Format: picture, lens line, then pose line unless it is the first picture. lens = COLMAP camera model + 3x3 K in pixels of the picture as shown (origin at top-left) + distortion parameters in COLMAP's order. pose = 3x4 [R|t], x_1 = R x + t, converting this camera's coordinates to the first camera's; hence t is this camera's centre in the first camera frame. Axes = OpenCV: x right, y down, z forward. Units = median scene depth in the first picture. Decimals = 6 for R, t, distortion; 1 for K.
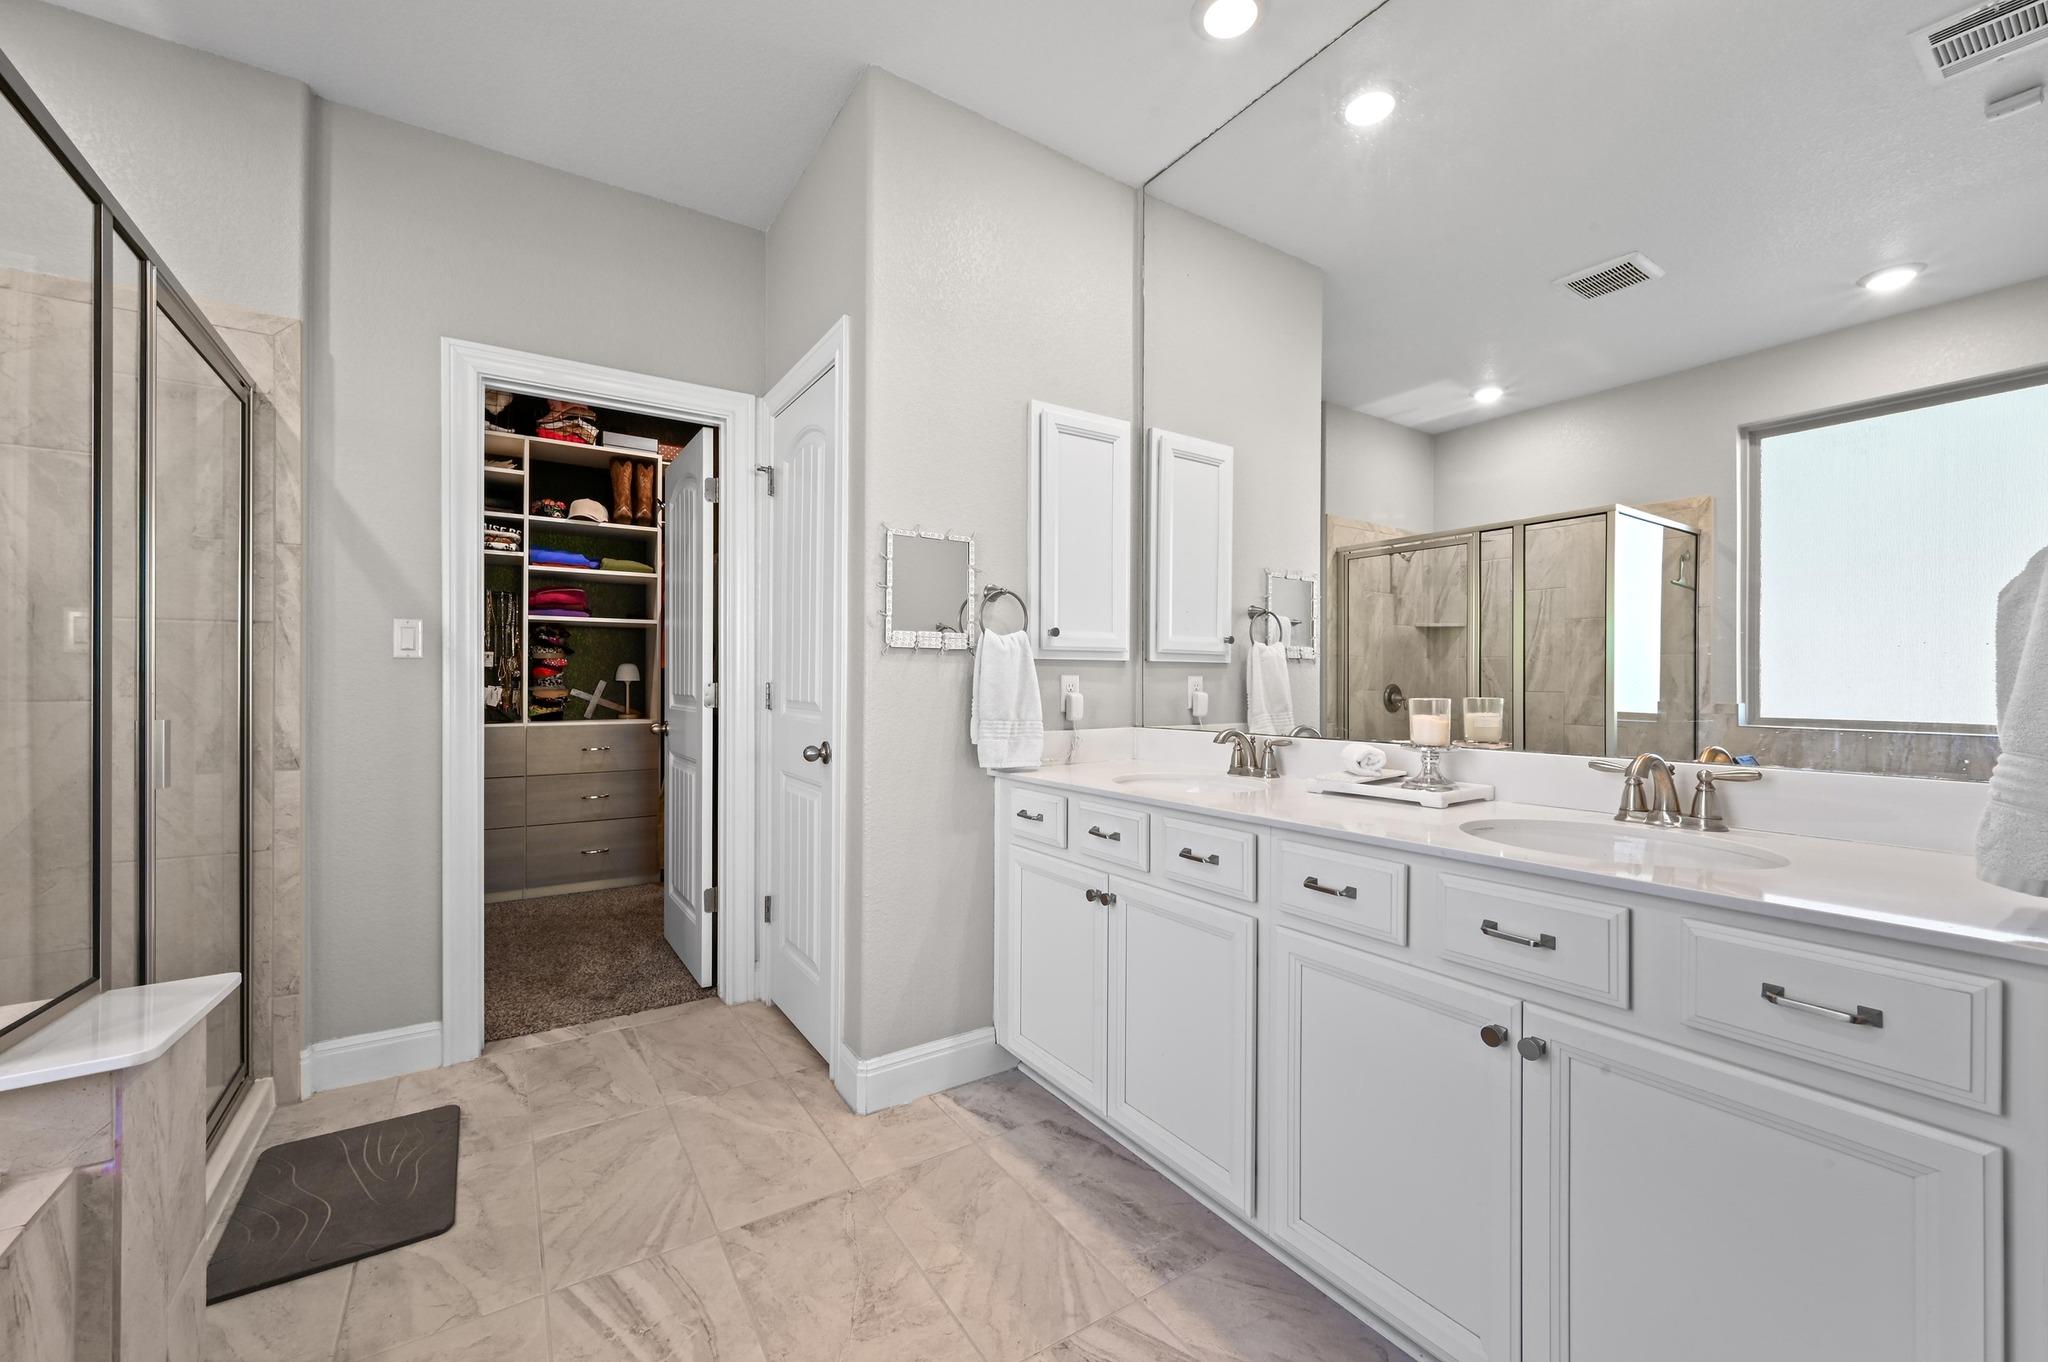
lens RADIAL K [[809.1, 0, 1028.1], [0, 809.1, 685.1], [0, 0, 1]] dist [-0.003595, -0.000909]
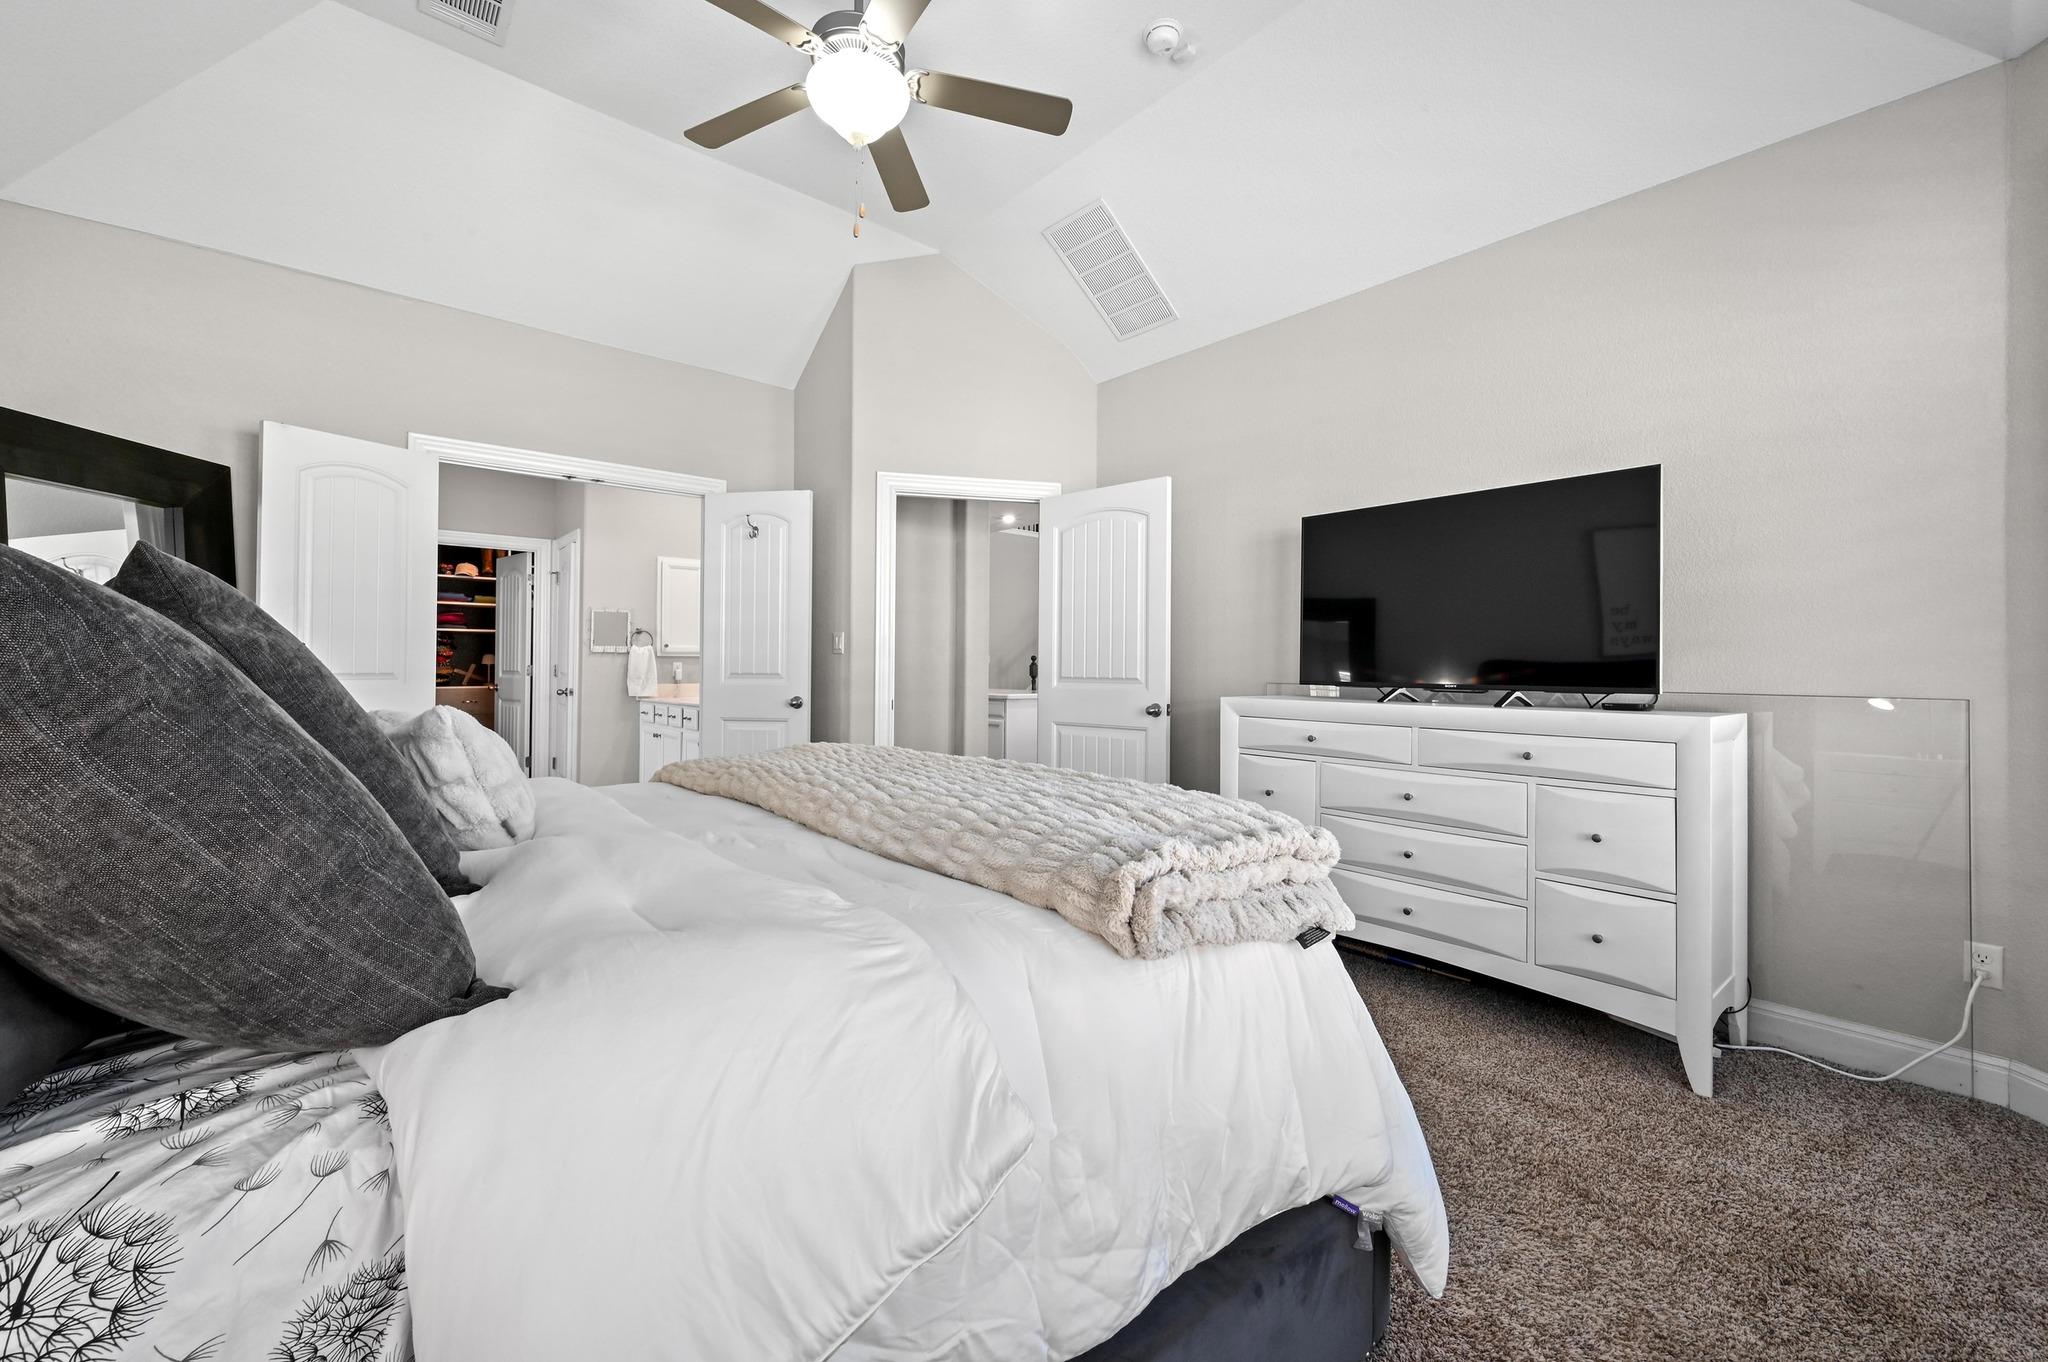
lens RADIAL K [[809.1, 0, 1018.7], [0, 809.1, 668.1], [0, 0, 1]] dist [-0.003595, -0.000909]
pose [[0.992210, 0.007520, 0.124349, 0.800373], [-0.006560, 0.999945, -0.008129, 0.018865], [-0.124403, 0.007250, 0.992205, -1.650645]]
